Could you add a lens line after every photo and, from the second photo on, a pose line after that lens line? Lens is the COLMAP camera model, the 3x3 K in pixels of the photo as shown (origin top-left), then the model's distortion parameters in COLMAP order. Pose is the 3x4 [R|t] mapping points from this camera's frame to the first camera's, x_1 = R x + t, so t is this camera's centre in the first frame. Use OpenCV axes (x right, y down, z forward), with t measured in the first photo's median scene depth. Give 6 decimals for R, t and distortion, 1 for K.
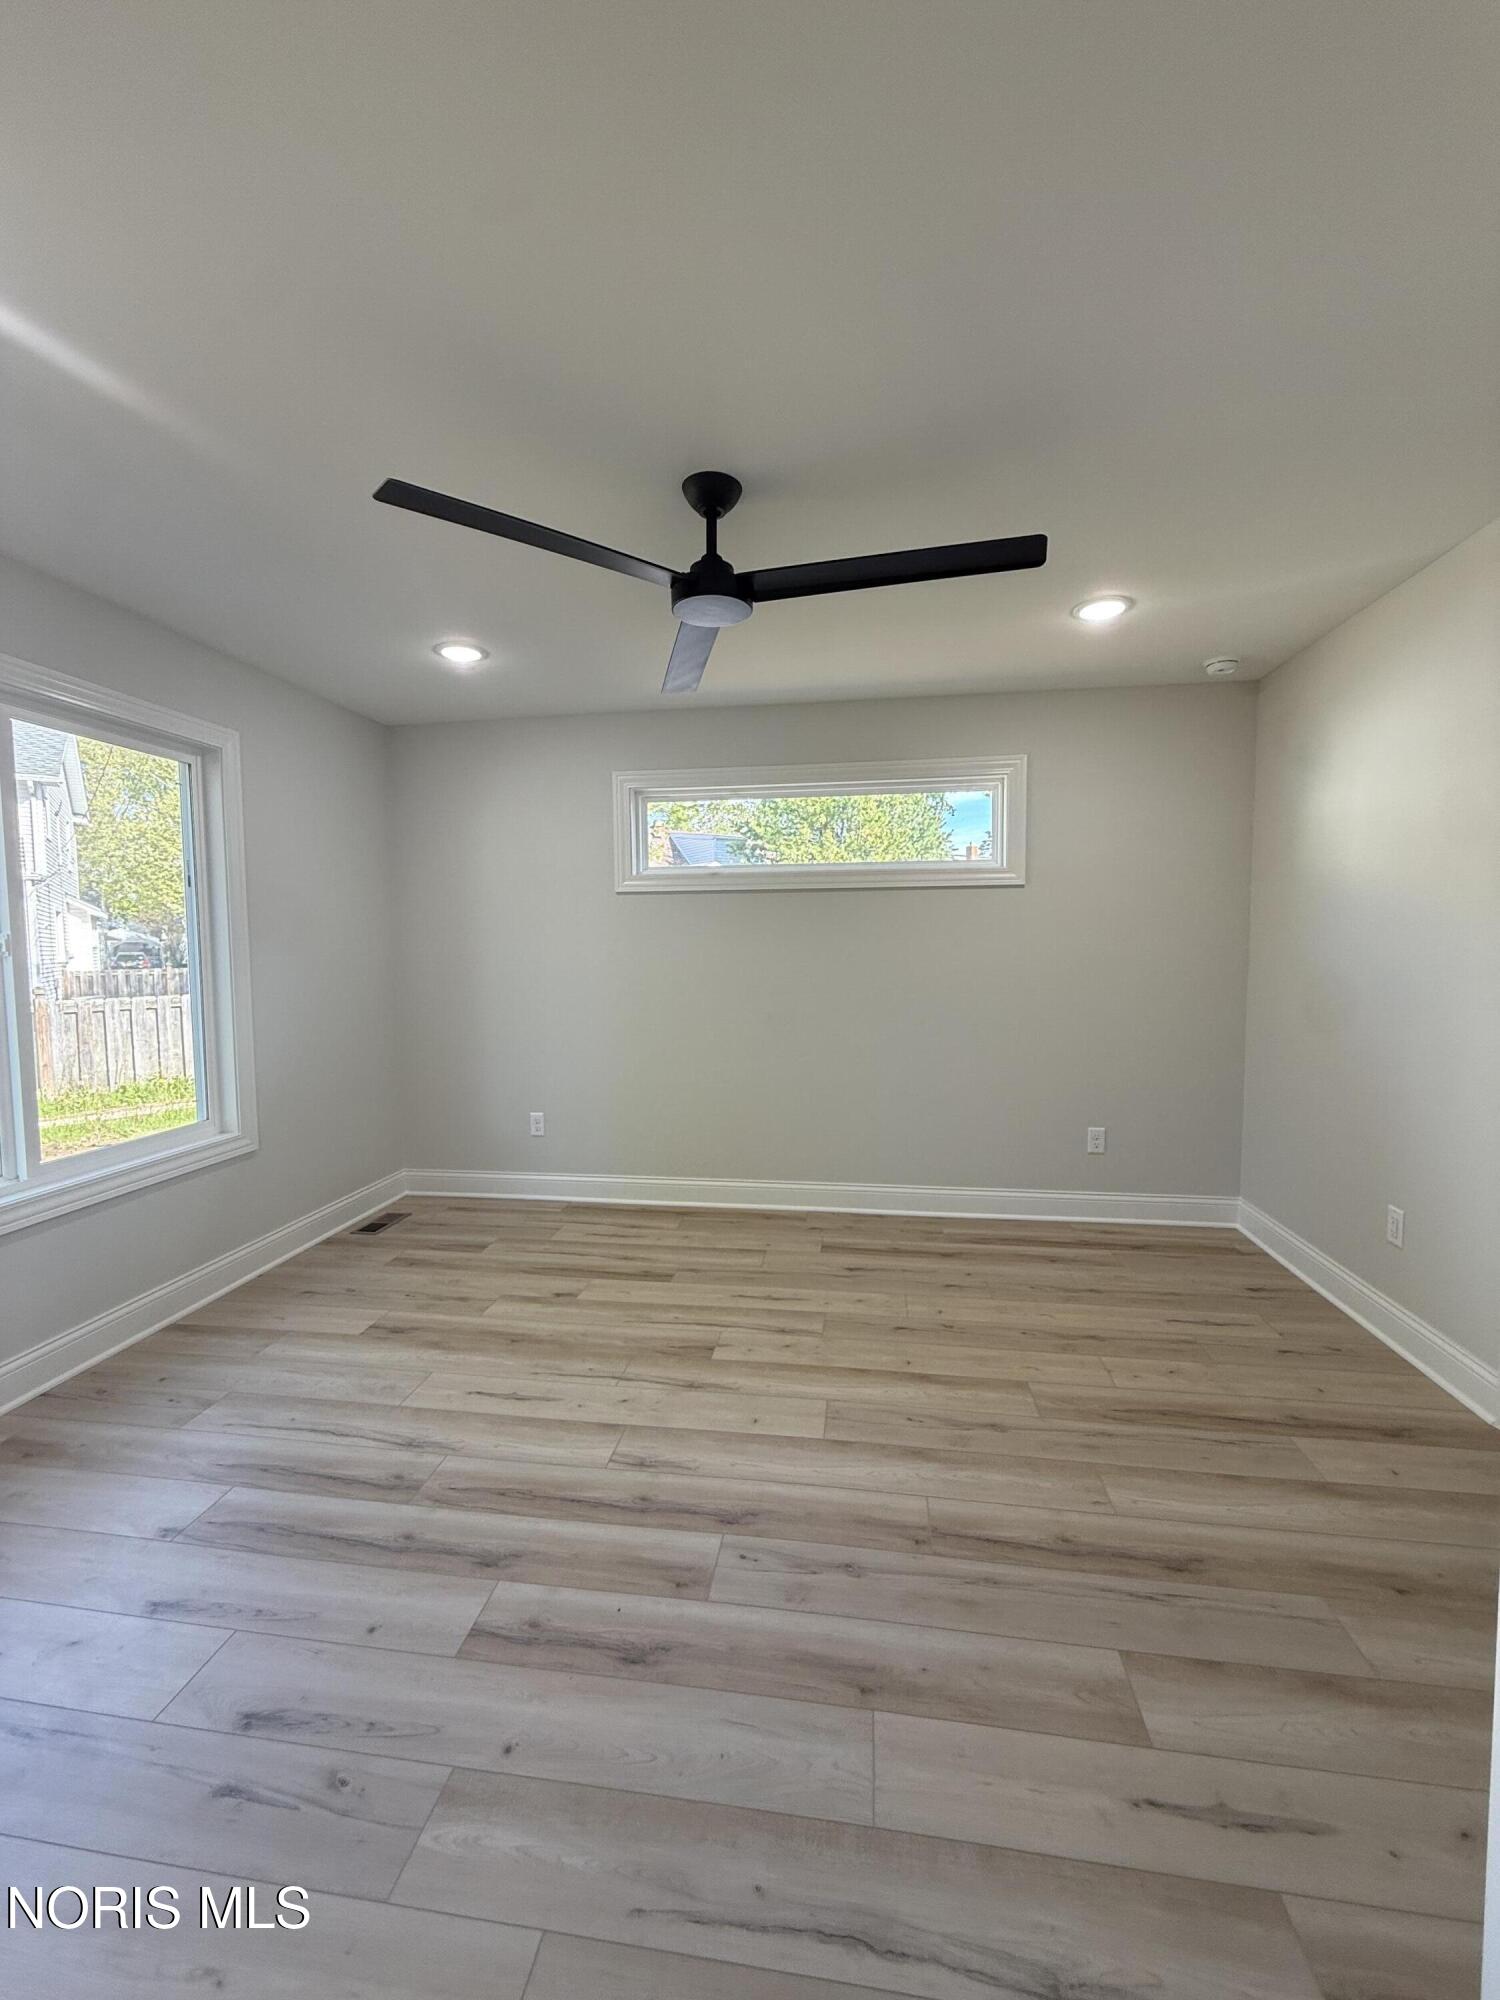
lens RADIAL K [[789.5, 0, 750.9], [0, 789.5, 1001.8], [0, 0, 1]] dist [-0.000096, 0.000189]
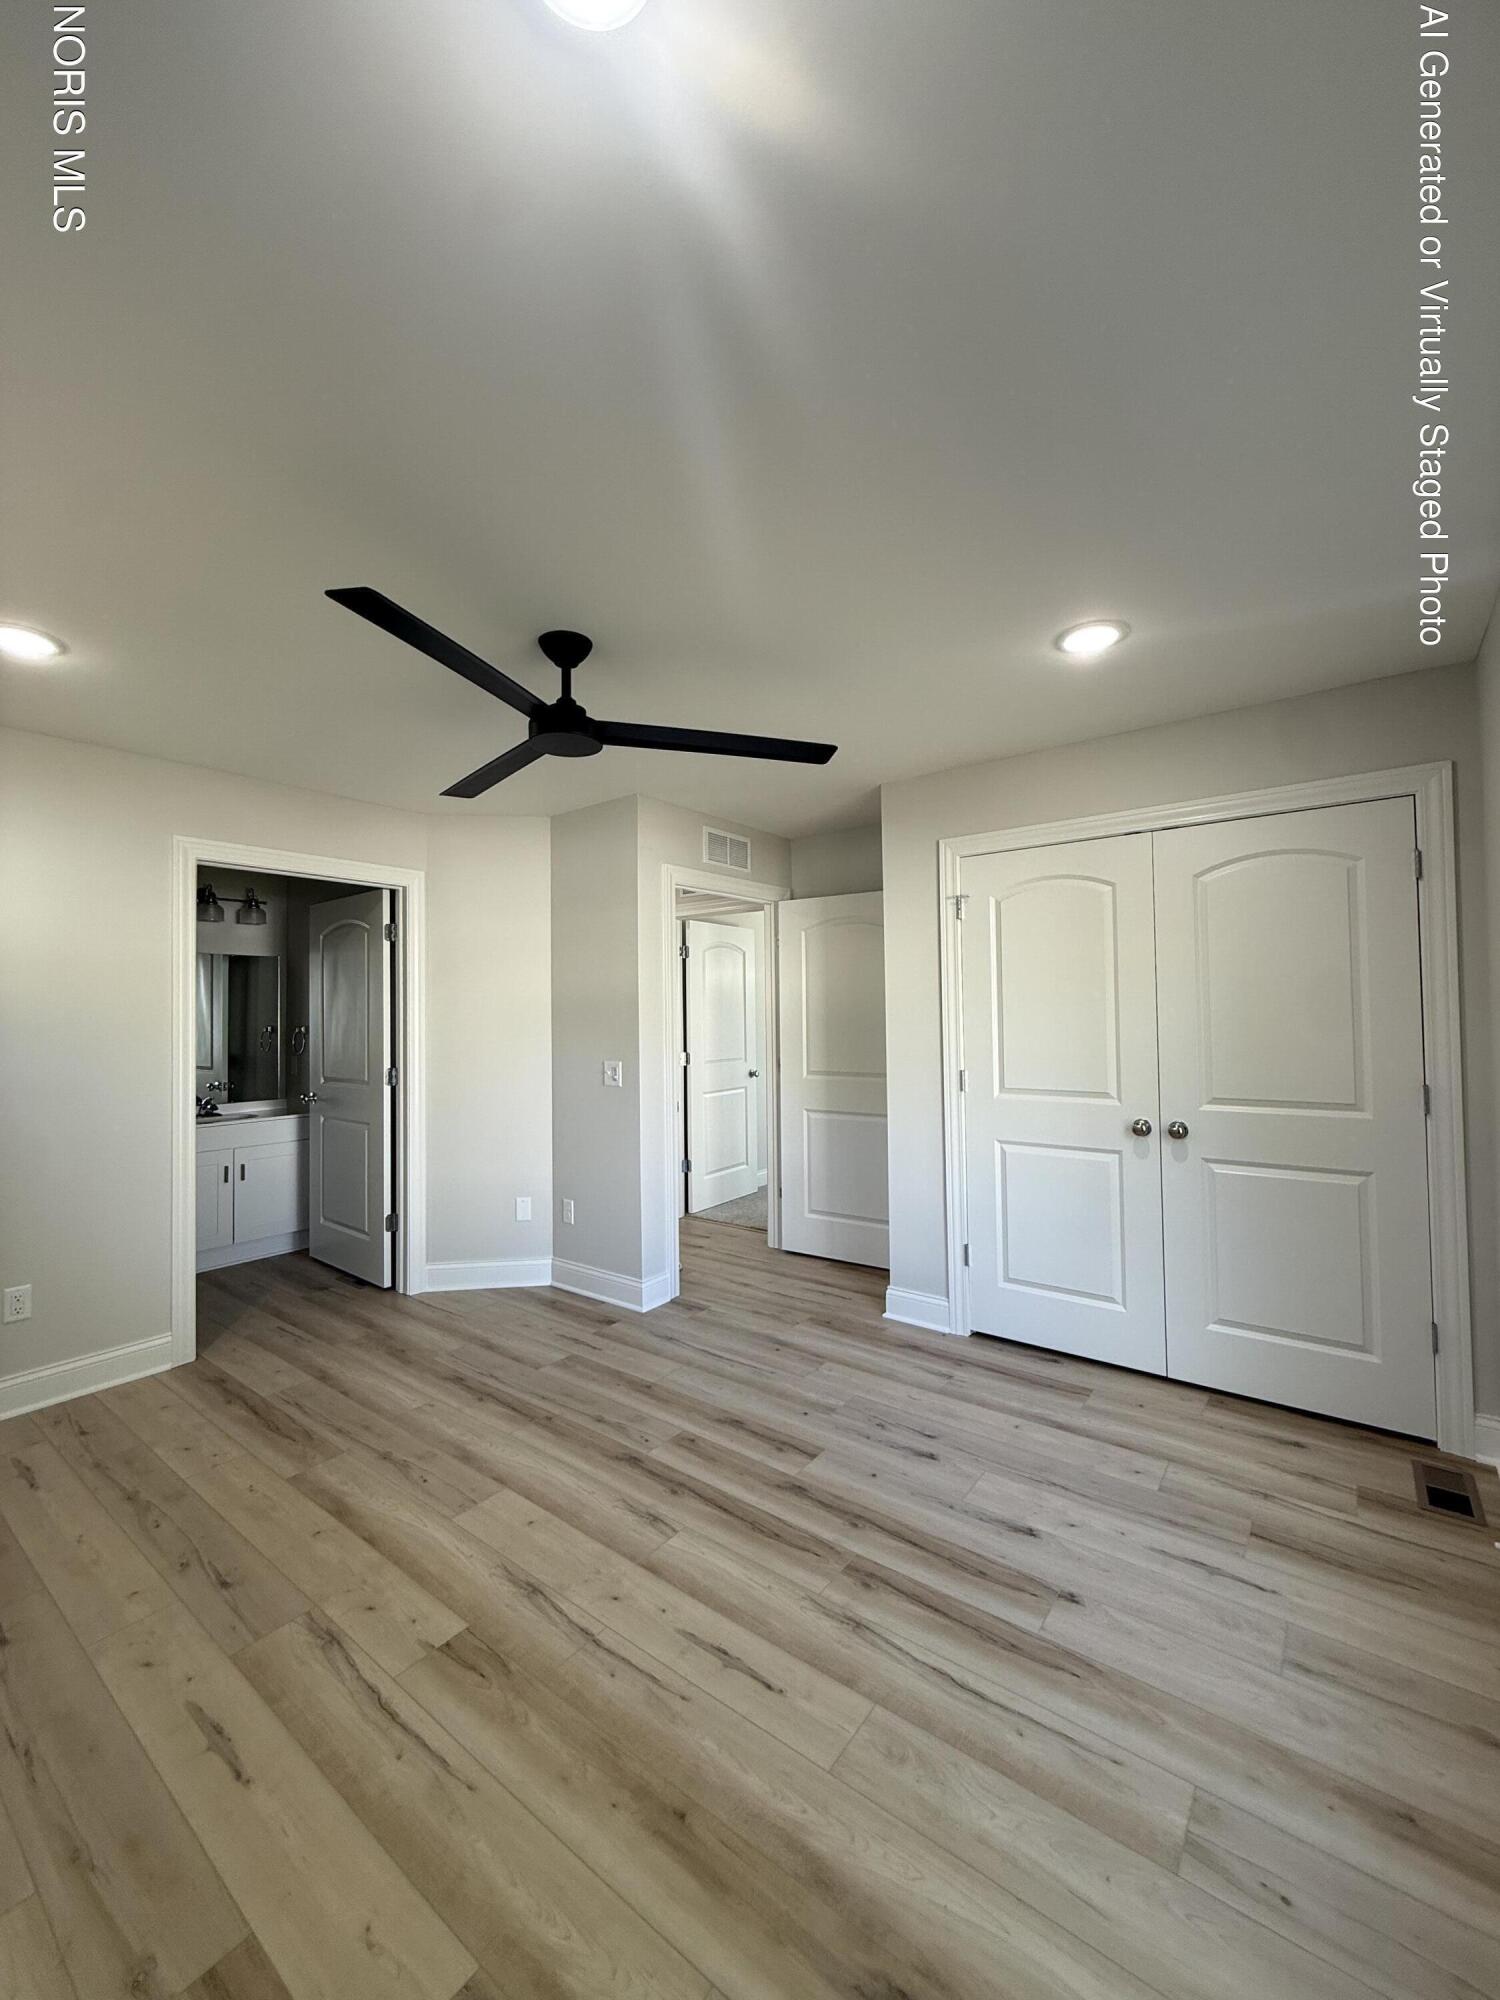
lens RADIAL K [[789.5, 0, 752.3], [0, 789.5, 998.5], [0, 0, 1]] dist [-0.000096, 0.000189]
pose [[-0.874147, 0.029942, 0.484737, -0.783038], [0.053833, 0.997921, 0.035438, -0.154845], [-0.482669, 0.057073, -0.873942, 1.800185]]
